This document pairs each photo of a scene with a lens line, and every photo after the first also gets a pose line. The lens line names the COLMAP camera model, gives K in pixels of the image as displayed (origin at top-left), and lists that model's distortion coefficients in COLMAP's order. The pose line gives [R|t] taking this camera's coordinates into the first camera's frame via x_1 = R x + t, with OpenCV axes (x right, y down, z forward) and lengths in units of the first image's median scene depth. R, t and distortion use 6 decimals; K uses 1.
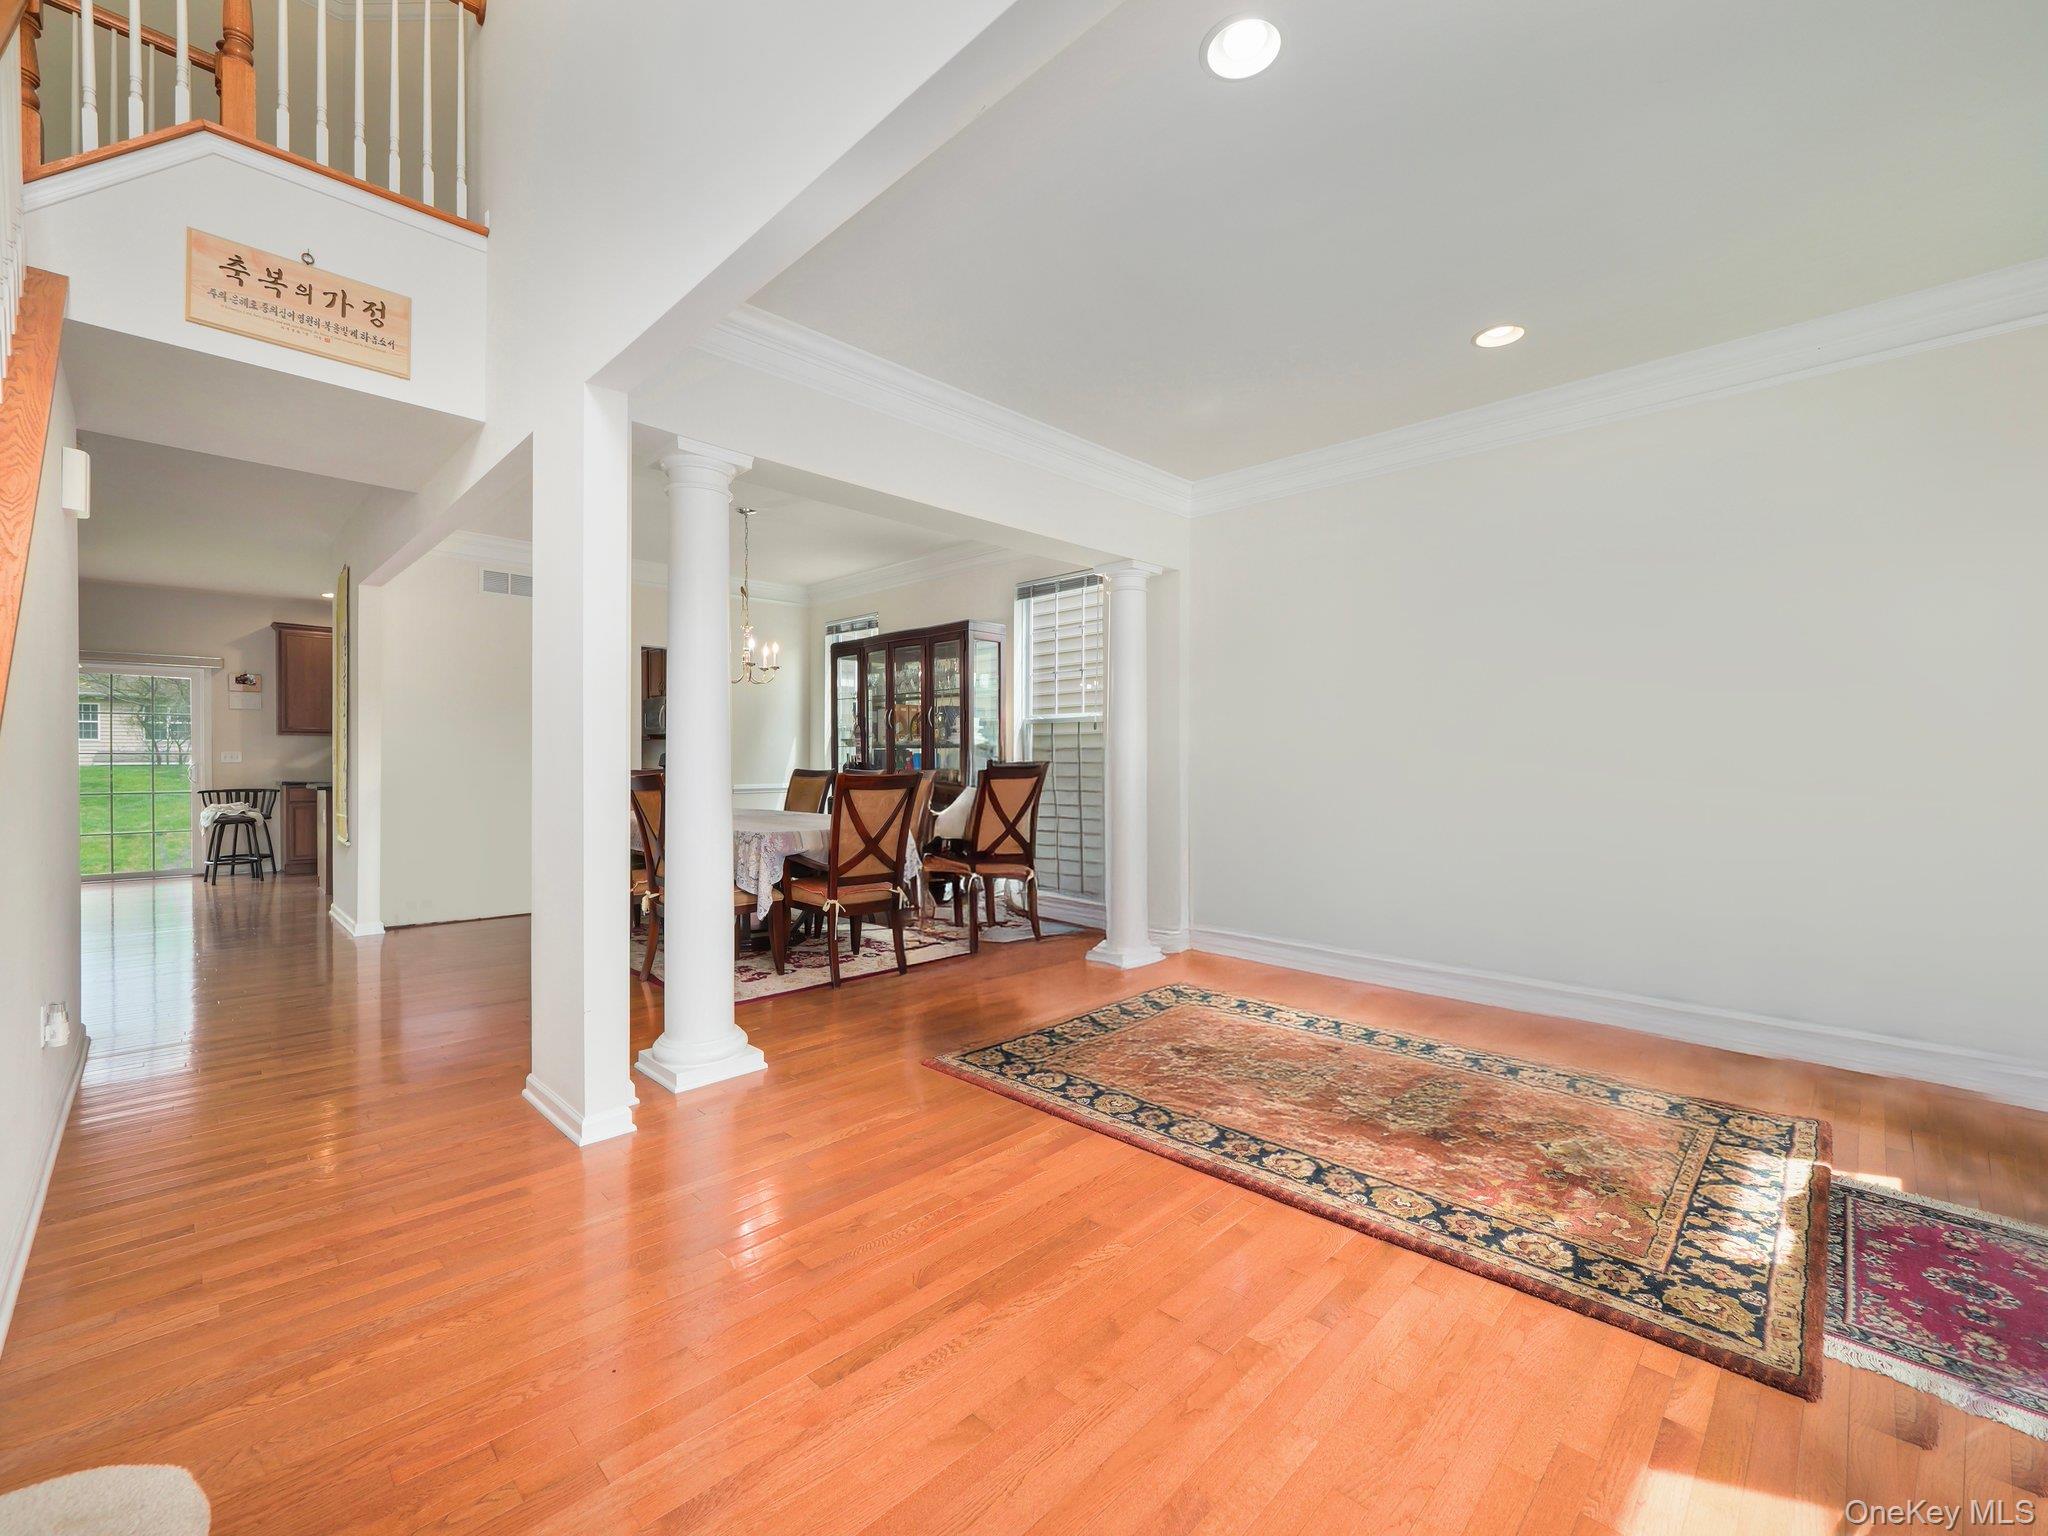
lens RADIAL K [[842.7, 0, 1025.7], [0, 842.7, 768.5], [0, 0, 1]] dist [-0.003418, -0.000566]
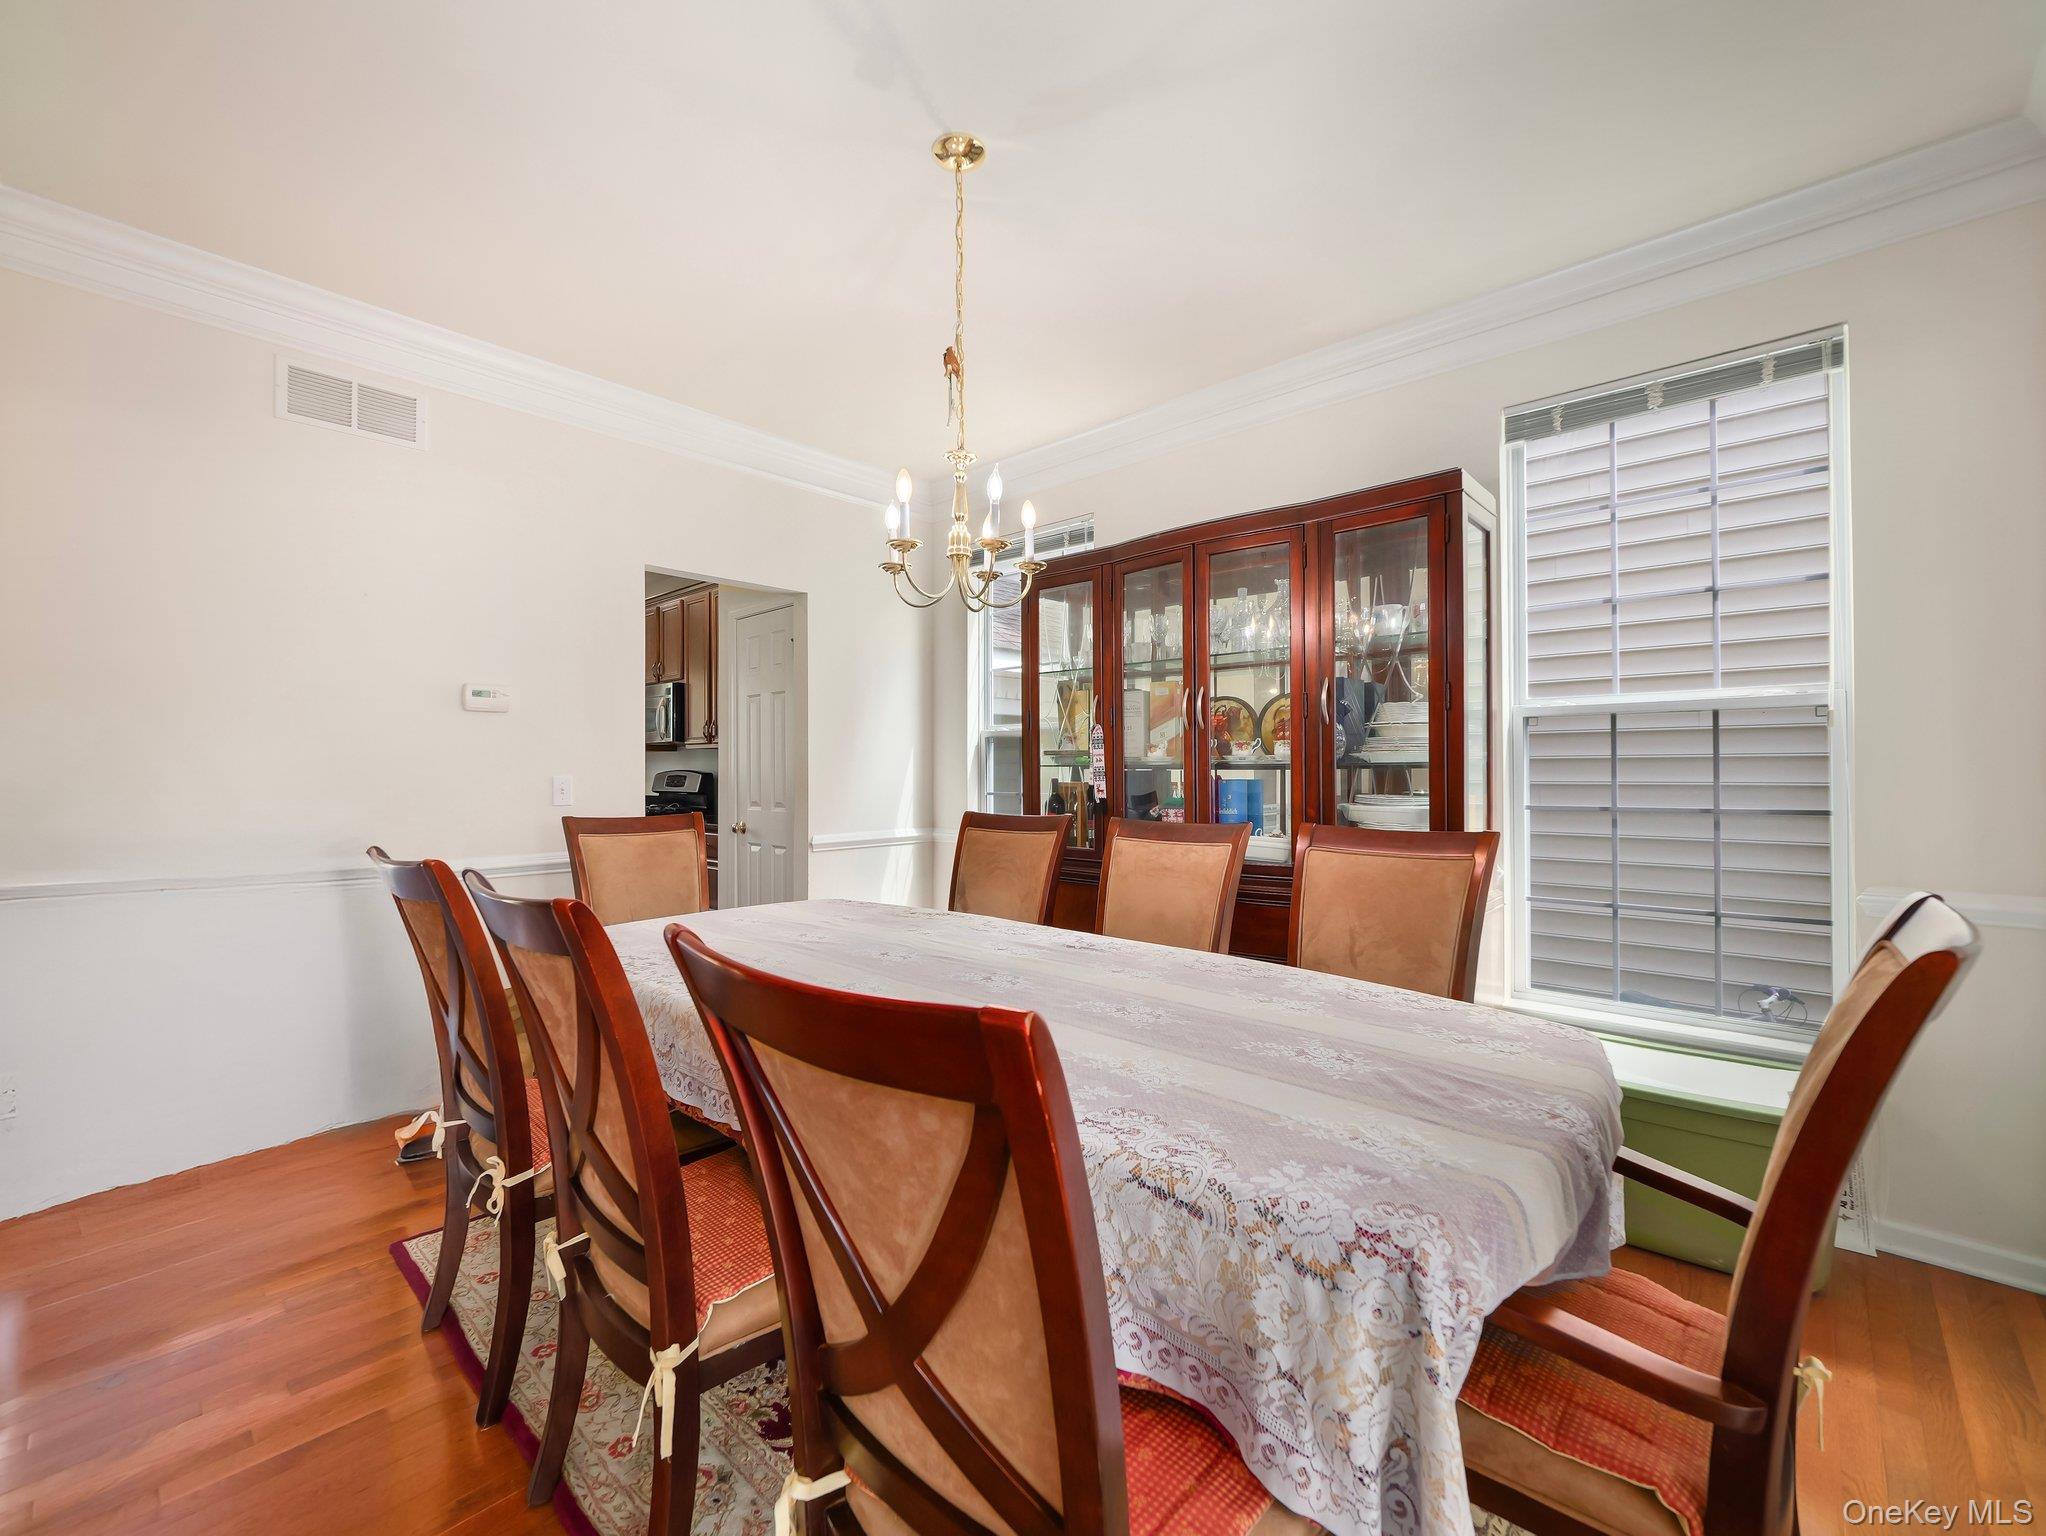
lens RADIAL K [[858.4, 0, 1022.6], [0, 858.4, 769.5], [0, 0, 1]] dist [-0.003215, 0.000044]
pose [[0.999809, -0.006870, 0.018277, -0.260175], [0.006939, 0.999969, -0.003754, -0.023357], [-0.018251, 0.003880, 0.999826, 0.506549]]
